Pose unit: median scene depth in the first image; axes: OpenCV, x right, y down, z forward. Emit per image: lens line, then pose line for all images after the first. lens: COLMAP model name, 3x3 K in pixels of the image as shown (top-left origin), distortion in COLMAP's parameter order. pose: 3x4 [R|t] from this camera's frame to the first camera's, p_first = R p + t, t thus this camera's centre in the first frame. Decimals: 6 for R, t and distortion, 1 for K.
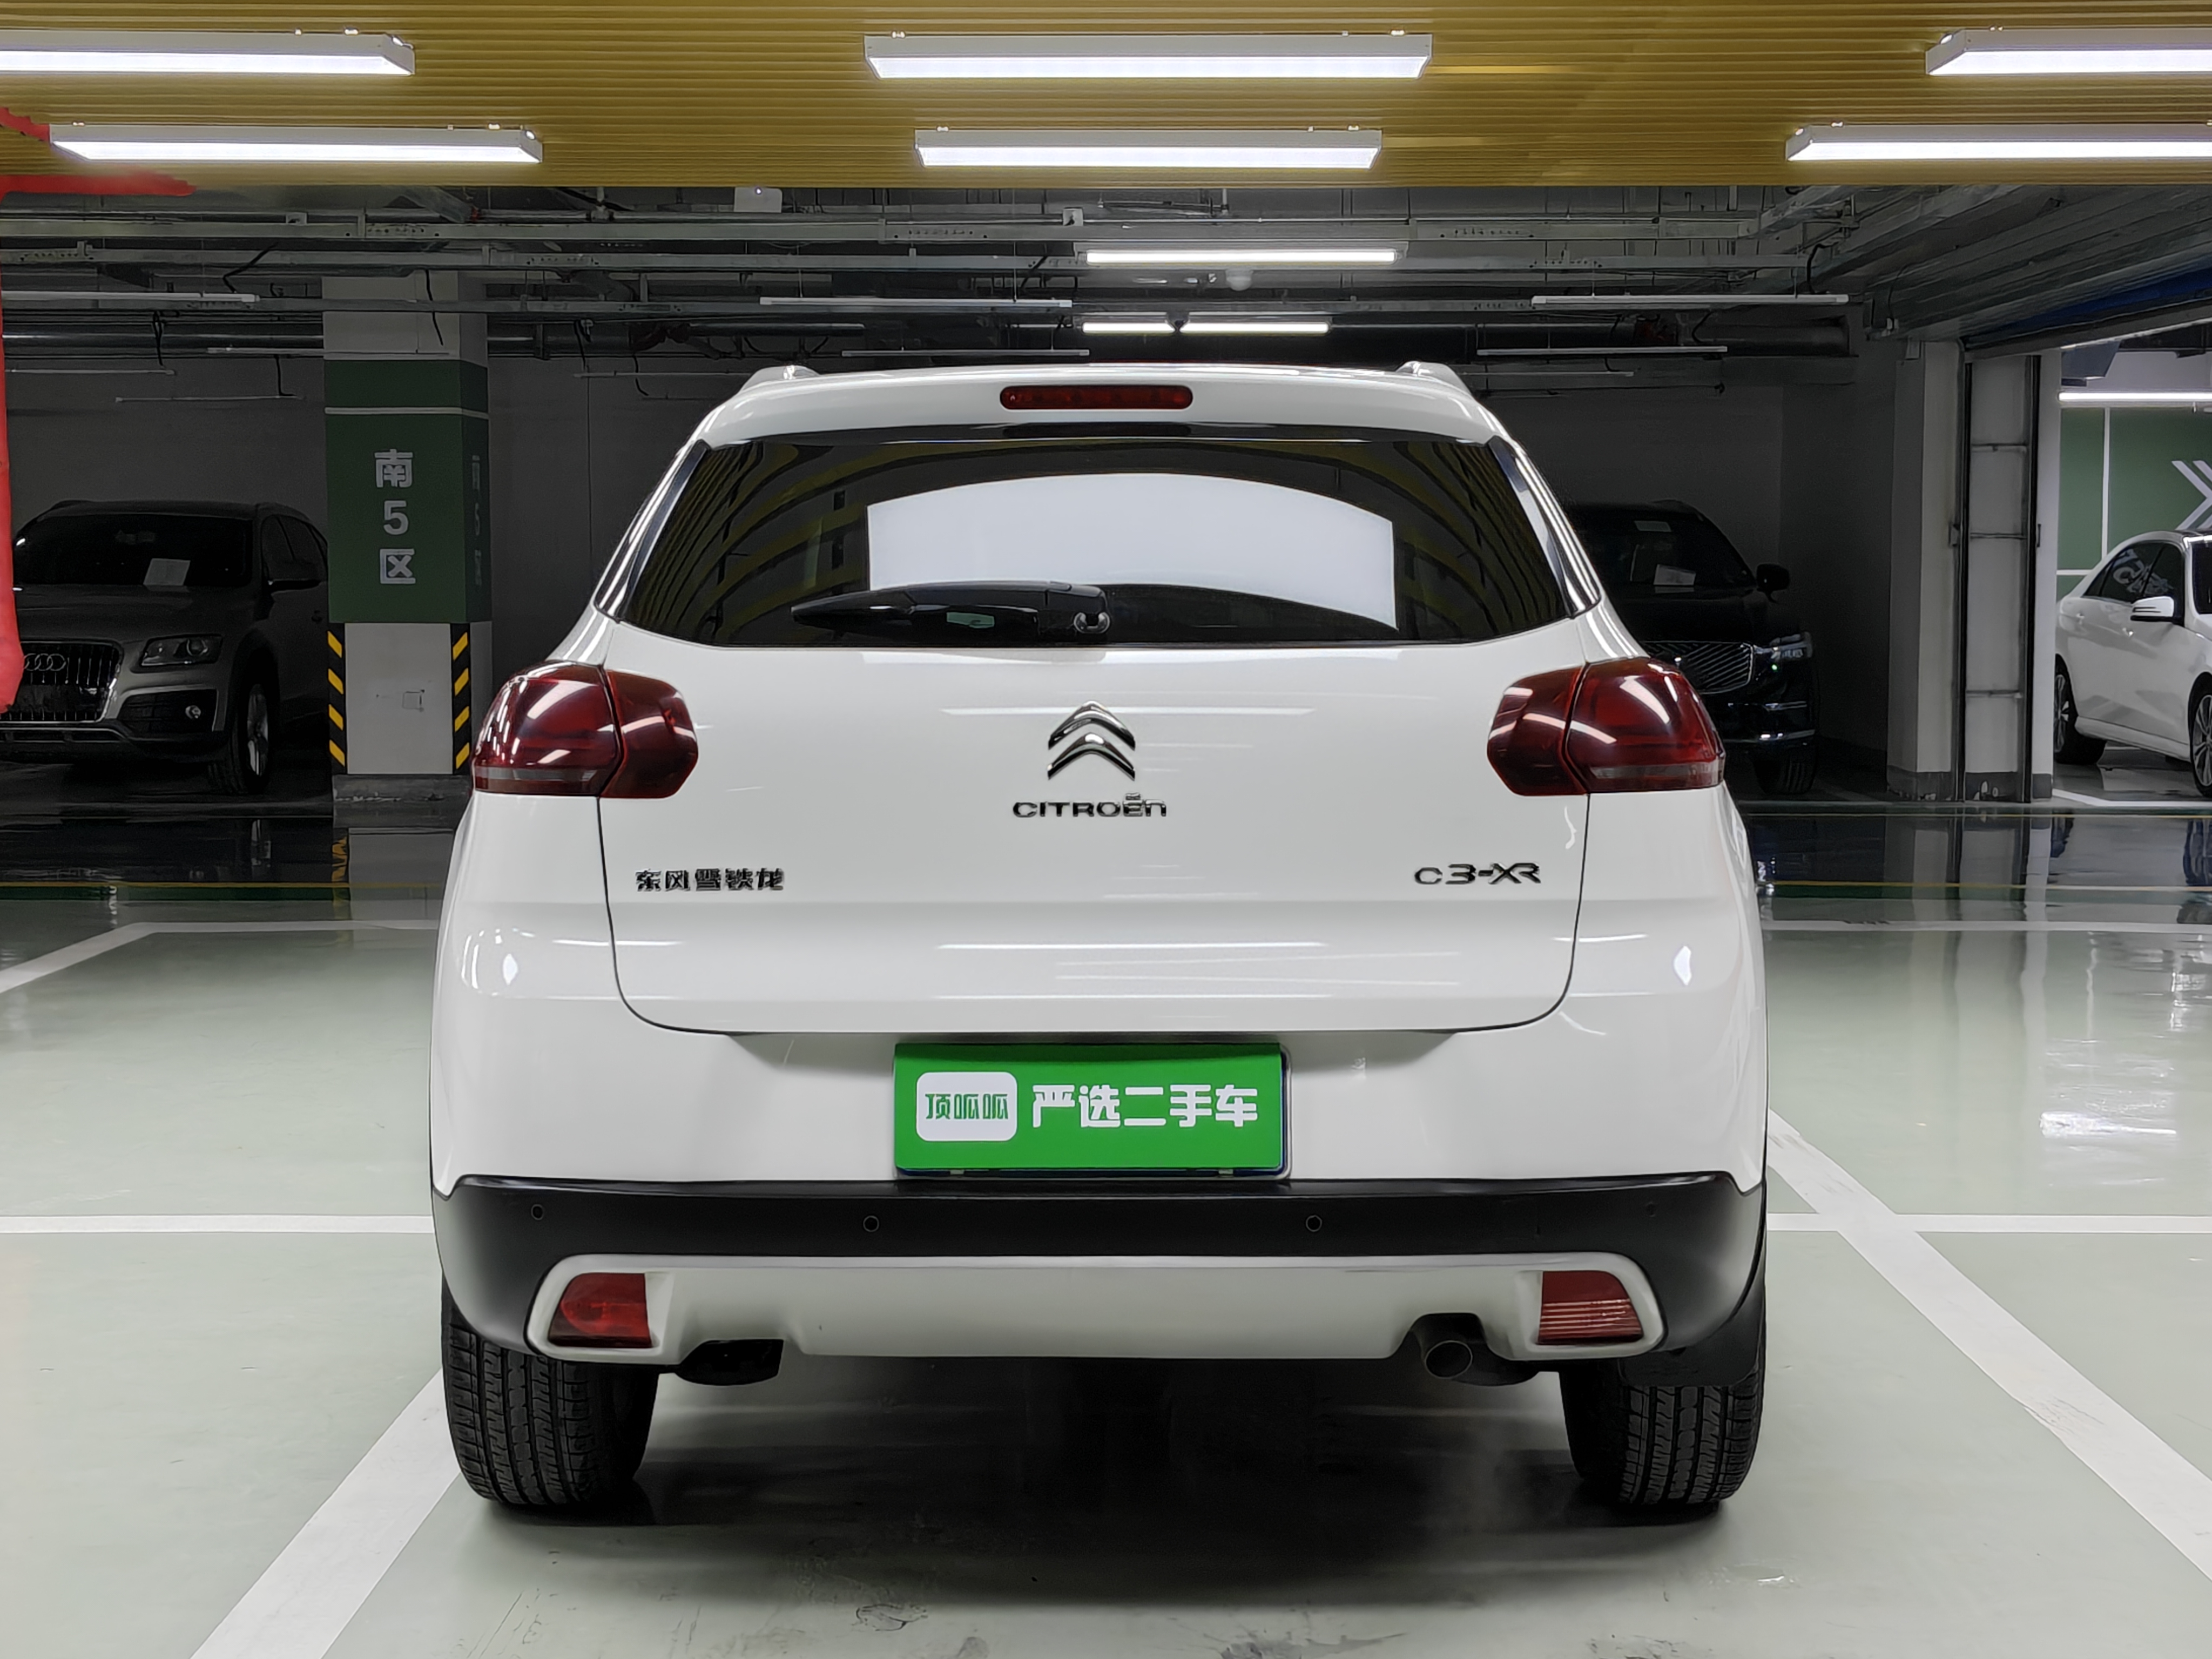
lens RADIAL K [[3361.0, 0, 1093.1], [0, 3361.0, 823.4], [0, 0, 1]] dist [0.098115, 0.000000]
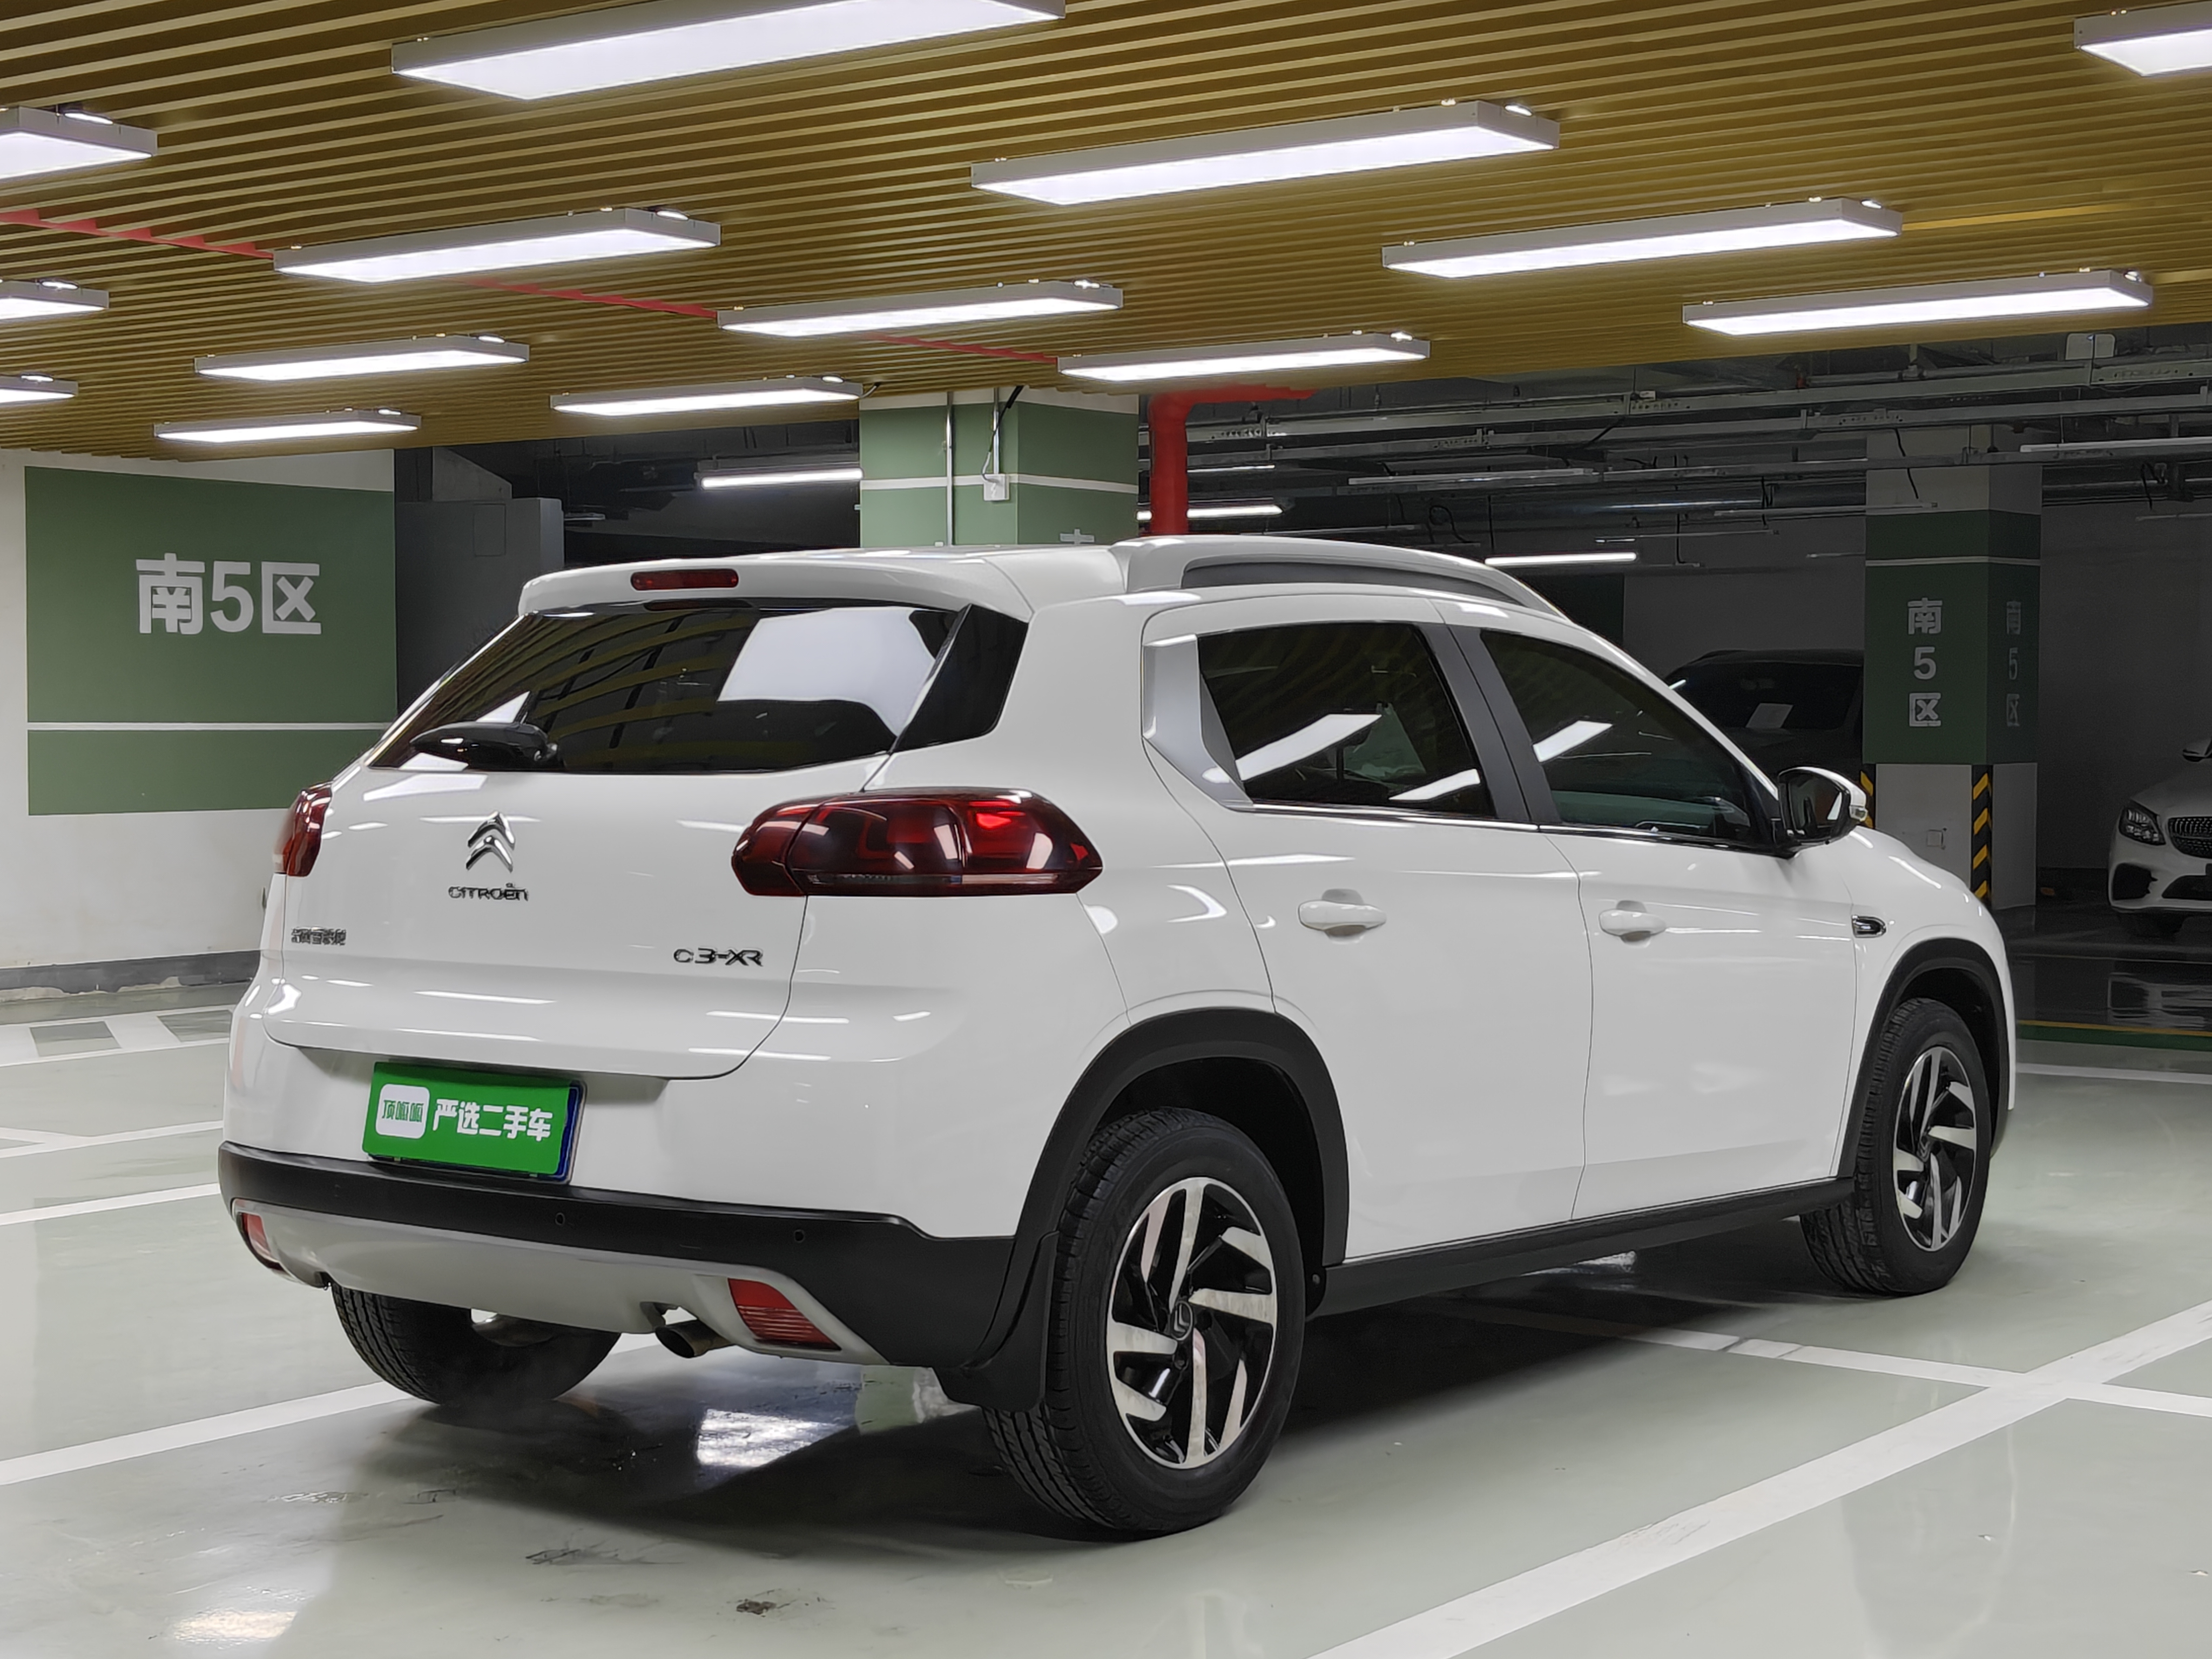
lens RADIAL K [[3361.0, 0, 1105.1], [0, 3361.0, 816.2], [0, 0, 1]] dist [0.098115, 0.000000]
pose [[0.794332, 0.019714, -0.607164, 0.983505], [-0.046565, 0.998509, -0.028499, -0.008008], [0.605697, 0.050911, 0.794065, 0.089733]]
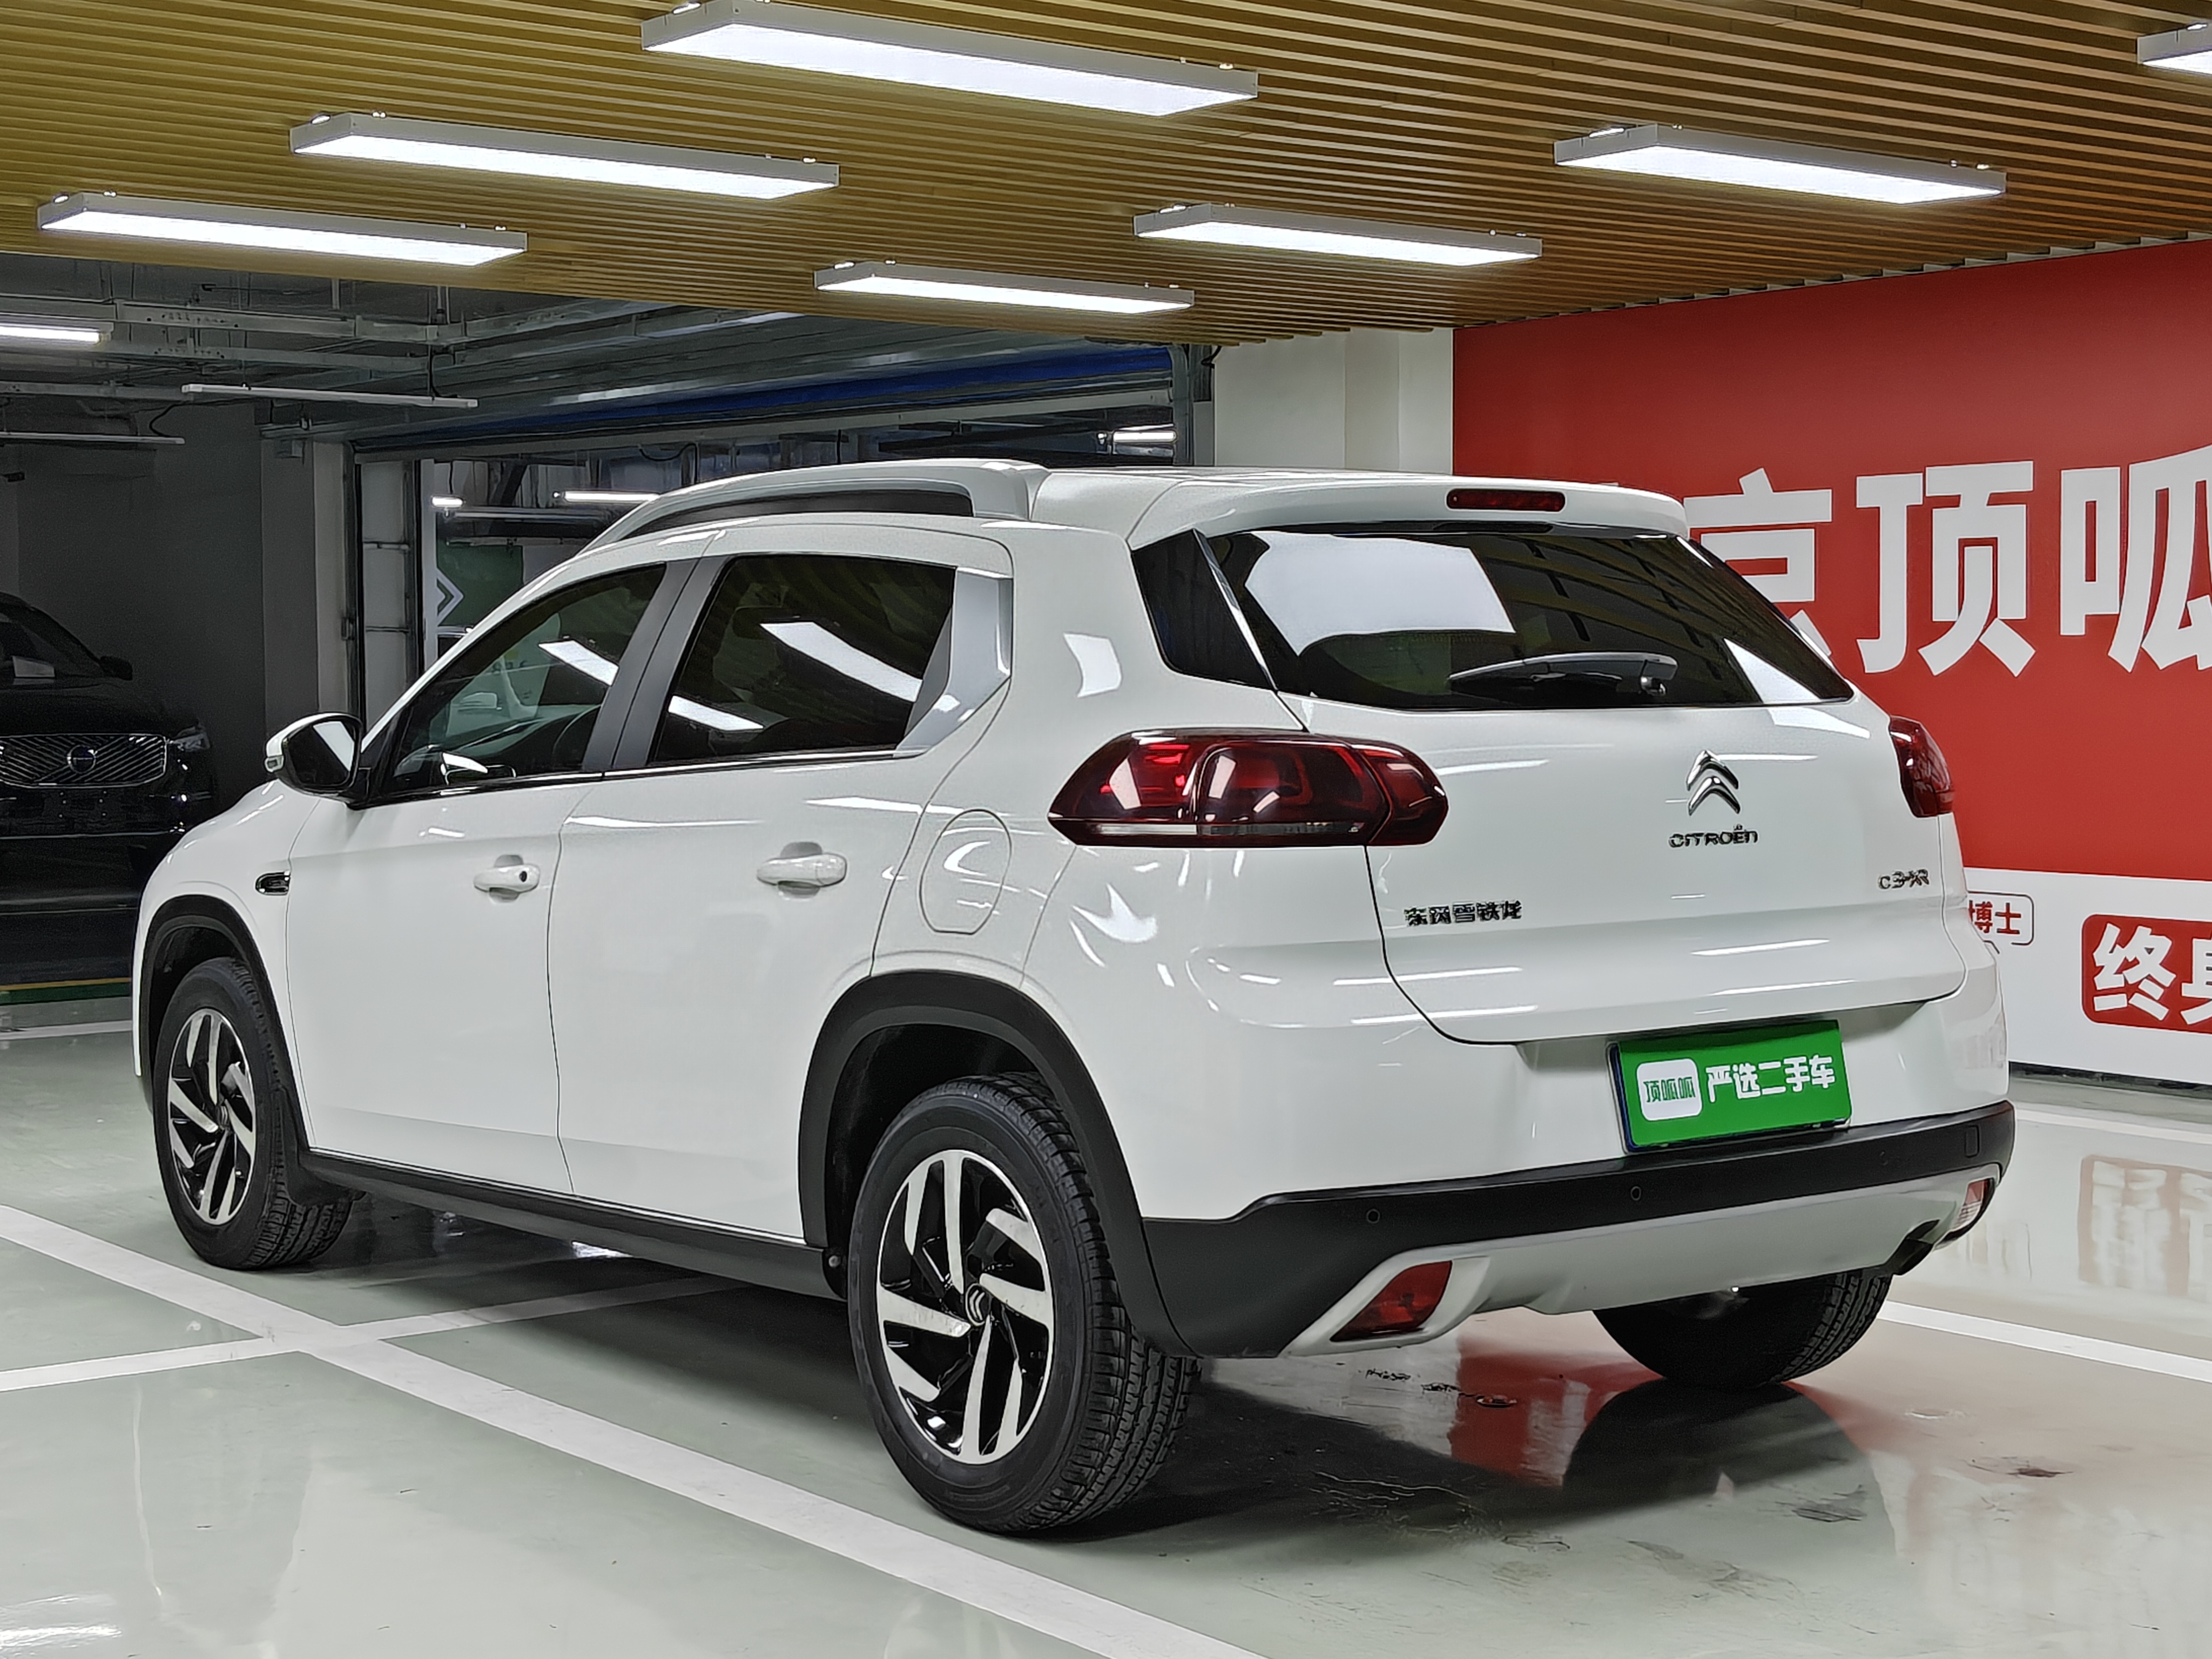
lens RADIAL K [[3361.0, 0, 1162.0], [0, 3361.0, 794.2], [0, 0, 1]] dist [0.098115, 0.000000]
pose [[0.784245, -0.028123, 0.619814, -0.902130], [0.051211, 0.998498, -0.019491, -0.006648], [-0.618334, 0.047027, 0.784507, 0.161679]]
